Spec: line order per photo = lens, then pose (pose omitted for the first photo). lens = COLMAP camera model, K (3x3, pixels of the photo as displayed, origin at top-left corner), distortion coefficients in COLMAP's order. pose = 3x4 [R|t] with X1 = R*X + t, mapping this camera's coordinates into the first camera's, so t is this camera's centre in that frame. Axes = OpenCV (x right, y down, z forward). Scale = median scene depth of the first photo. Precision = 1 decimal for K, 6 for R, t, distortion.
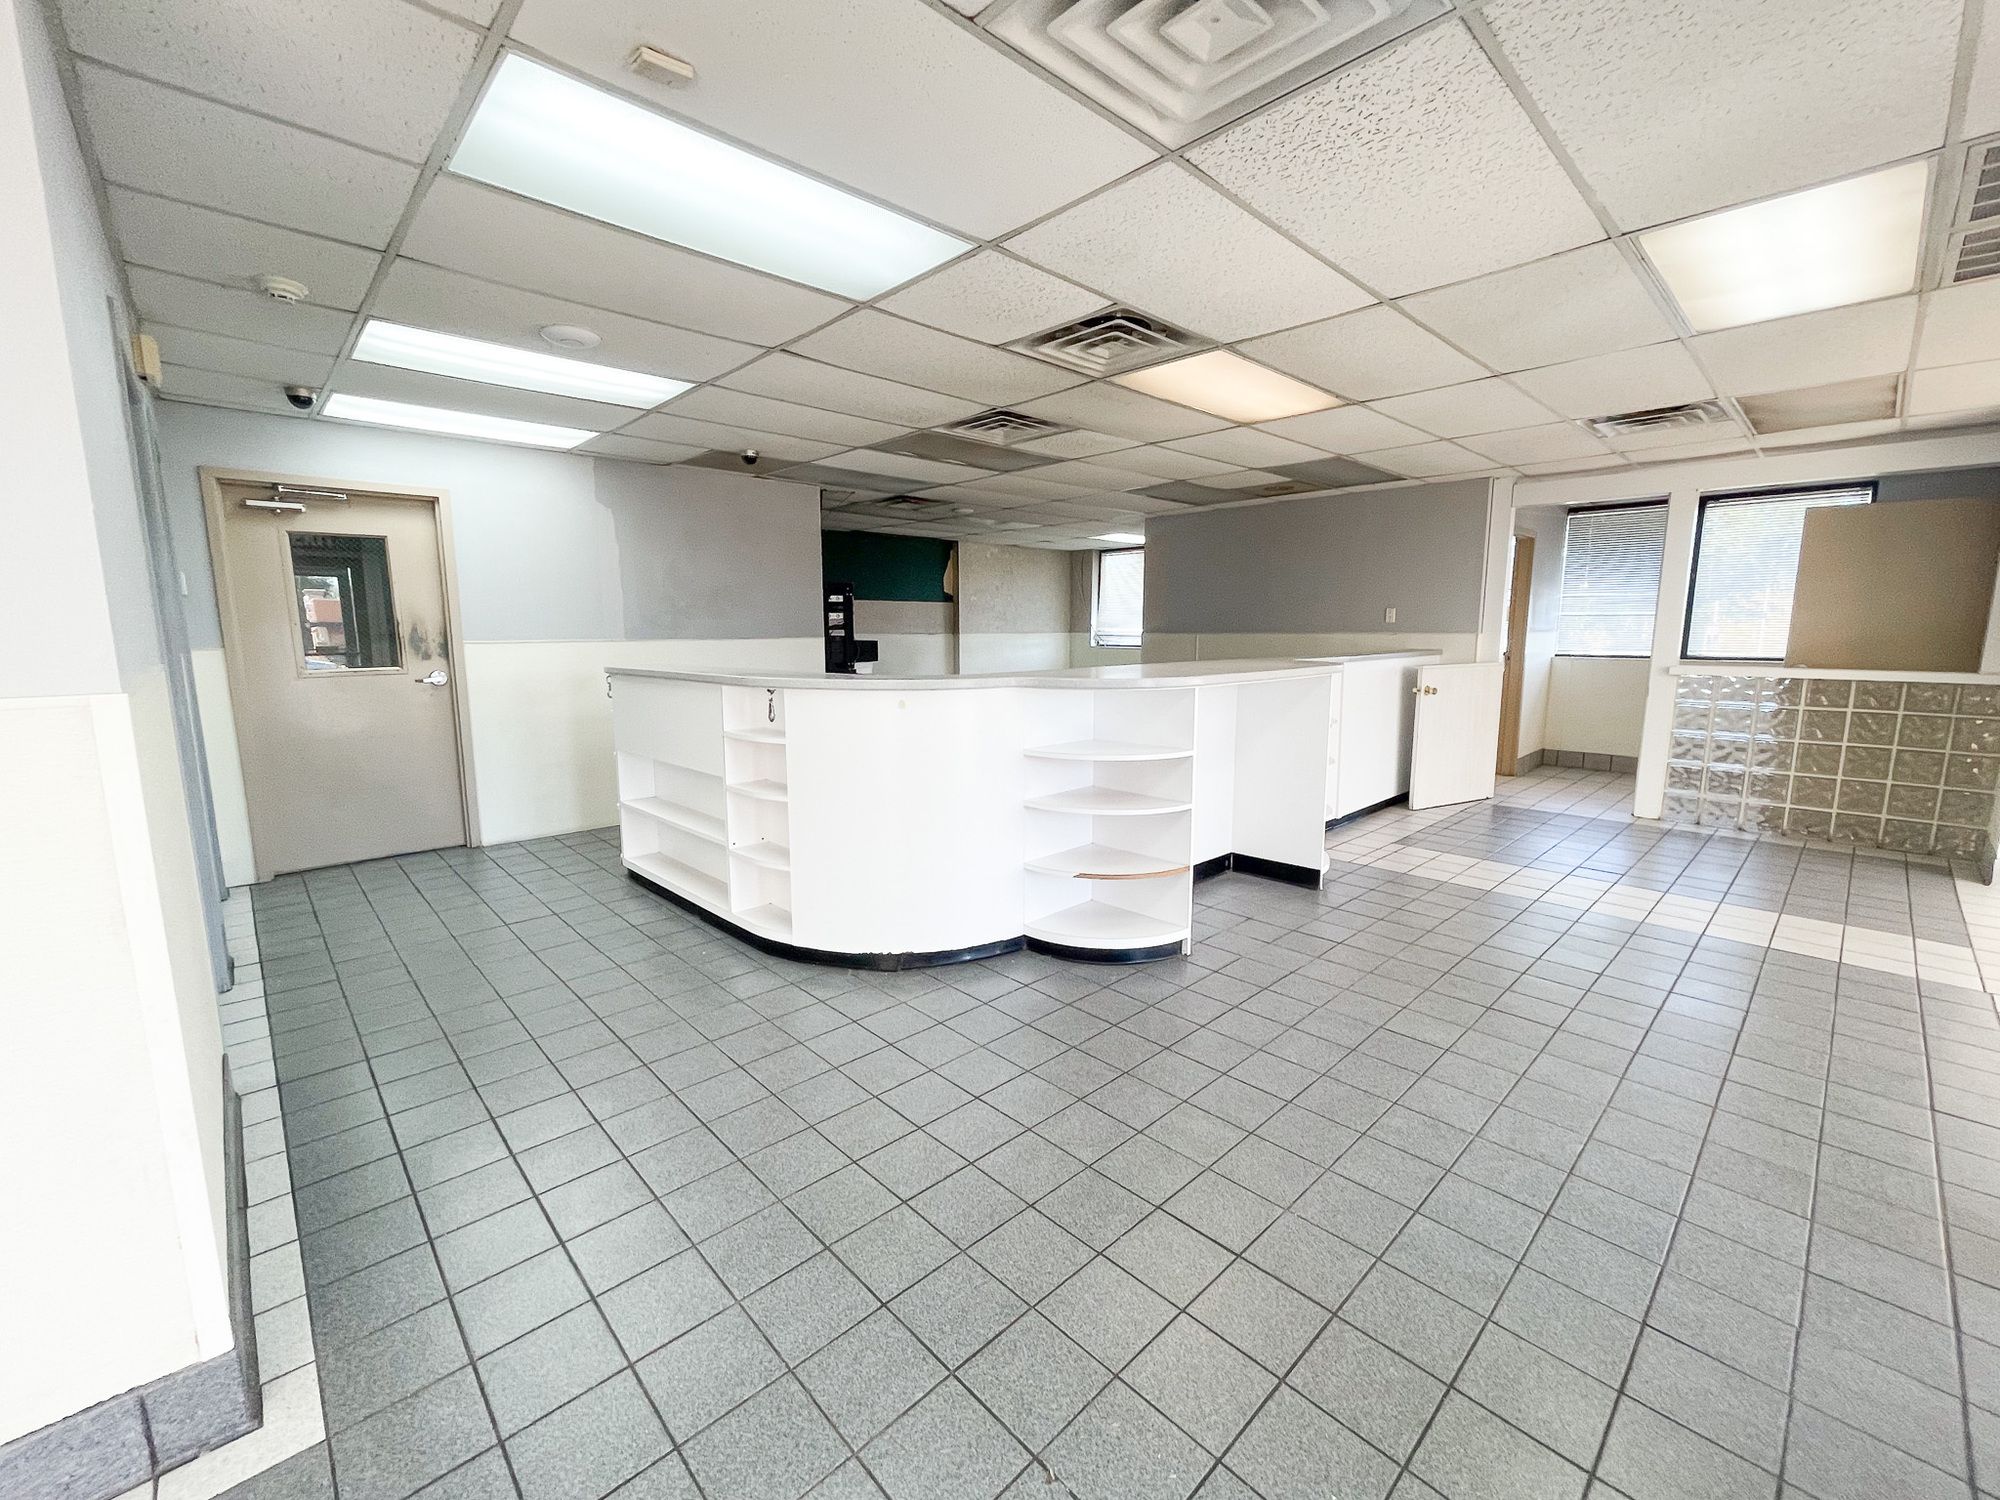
lens RADIAL K [[813.6, 0, 999.4], [0, 813.6, 748.5], [0, 0, 1]] dist [-0.006203, 0.000566]
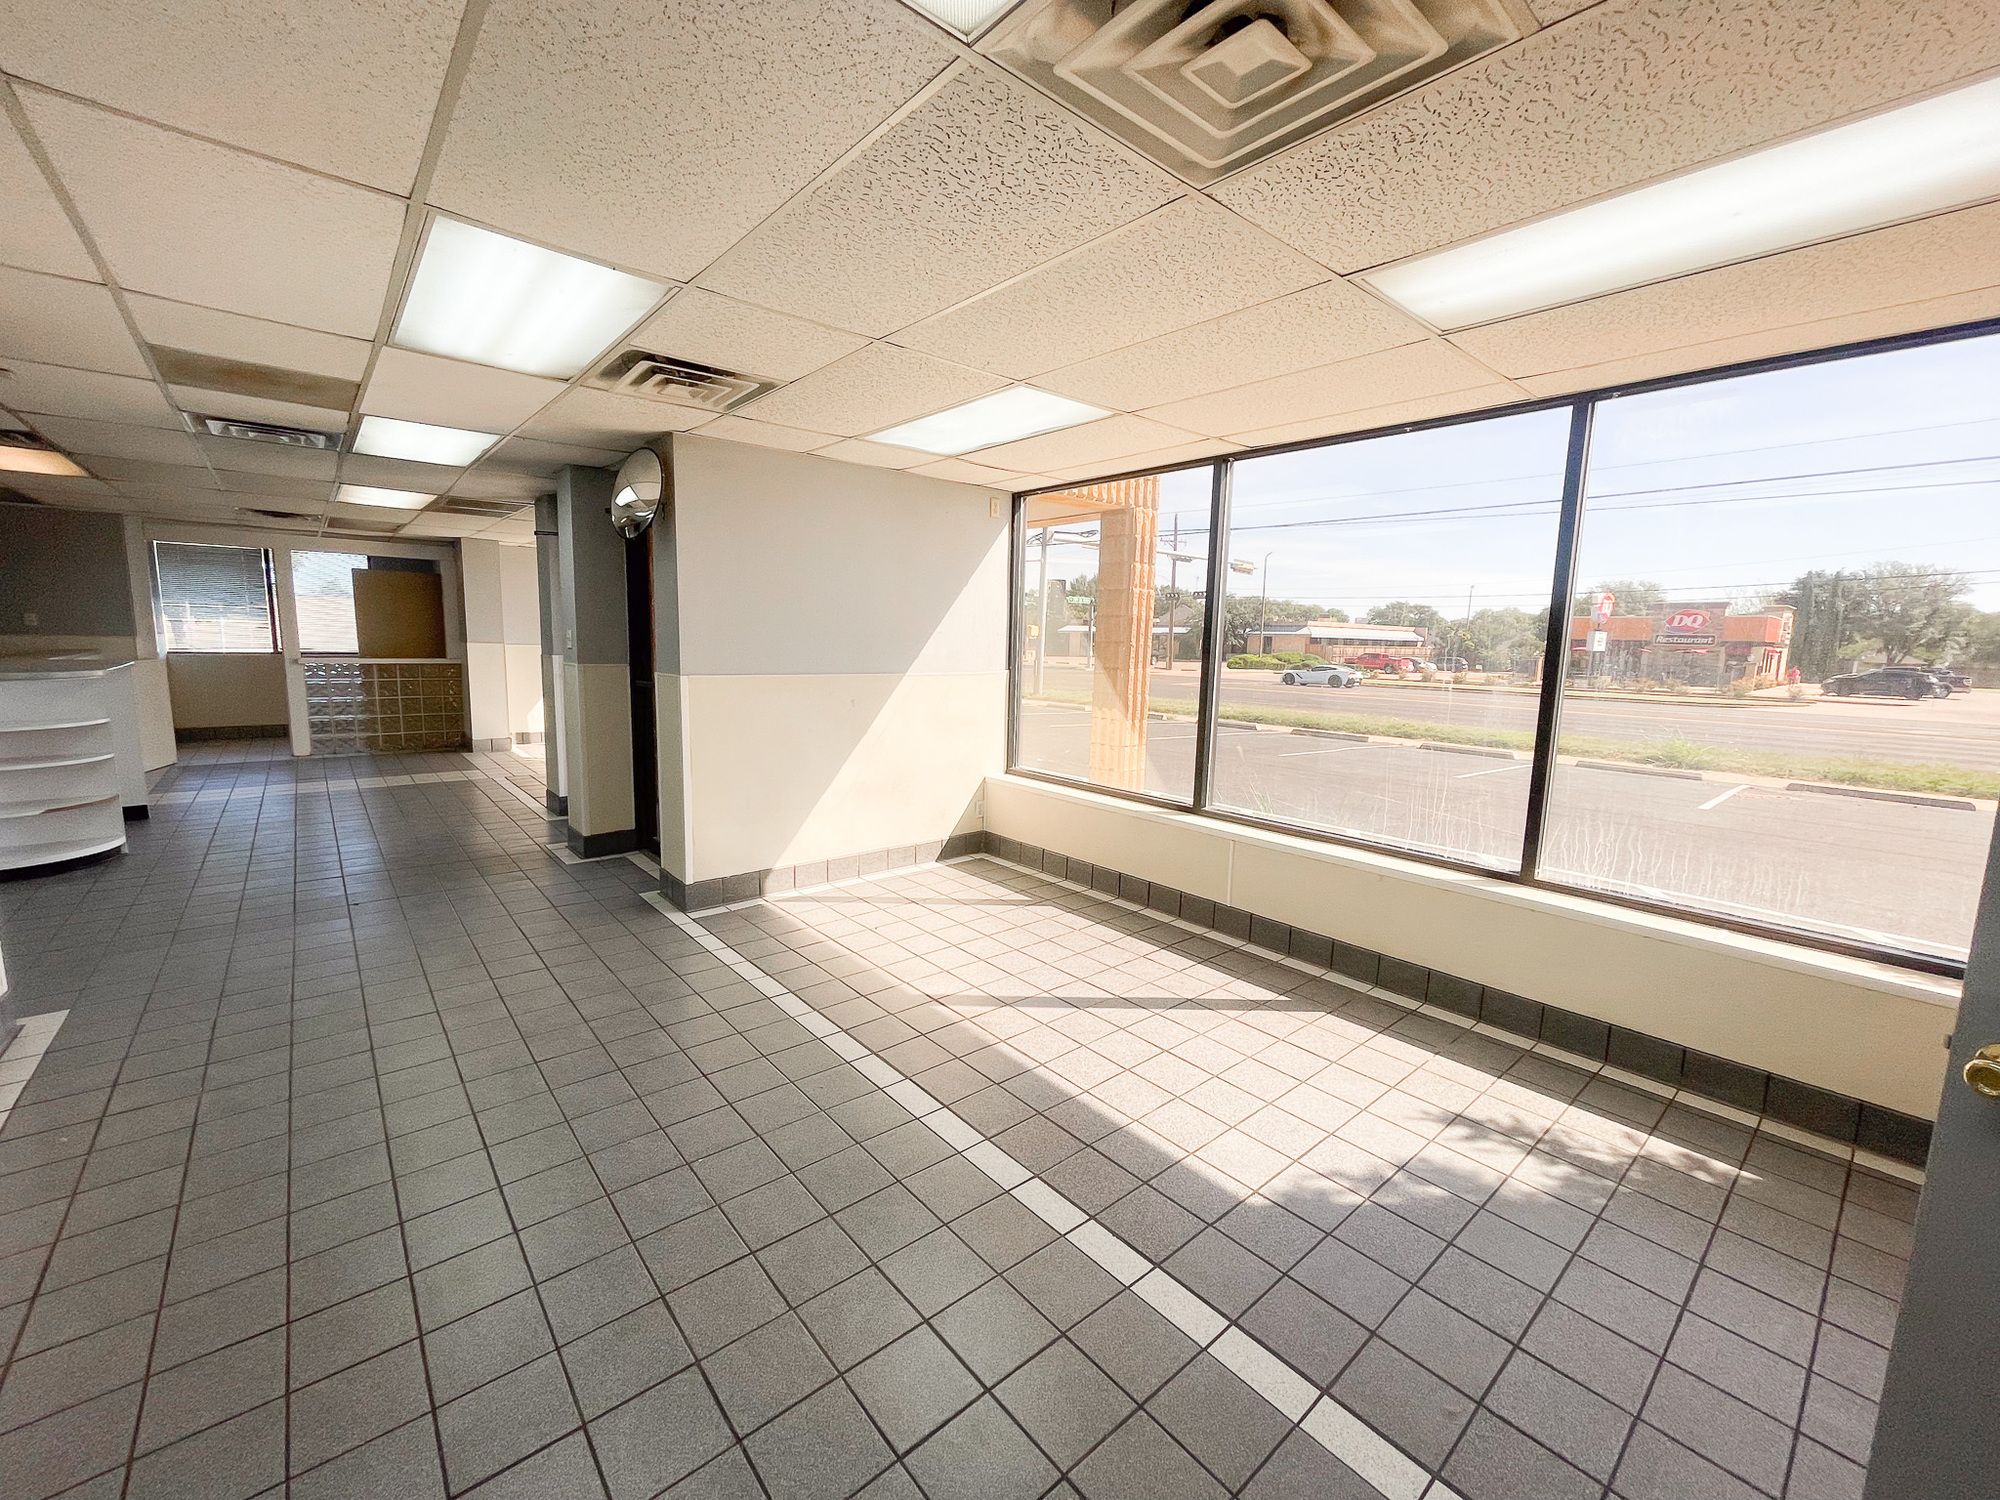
lens RADIAL K [[813.6, 0, 987.6], [0, 813.6, 752.7], [0, 0, 1]] dist [-0.006203, 0.000566]
pose [[0.056290, -0.133882, 0.989397, -0.711654], [0.123523, 0.984289, 0.126164, 0.048409], [-0.990744, 0.115111, 0.071943, -0.446653]]
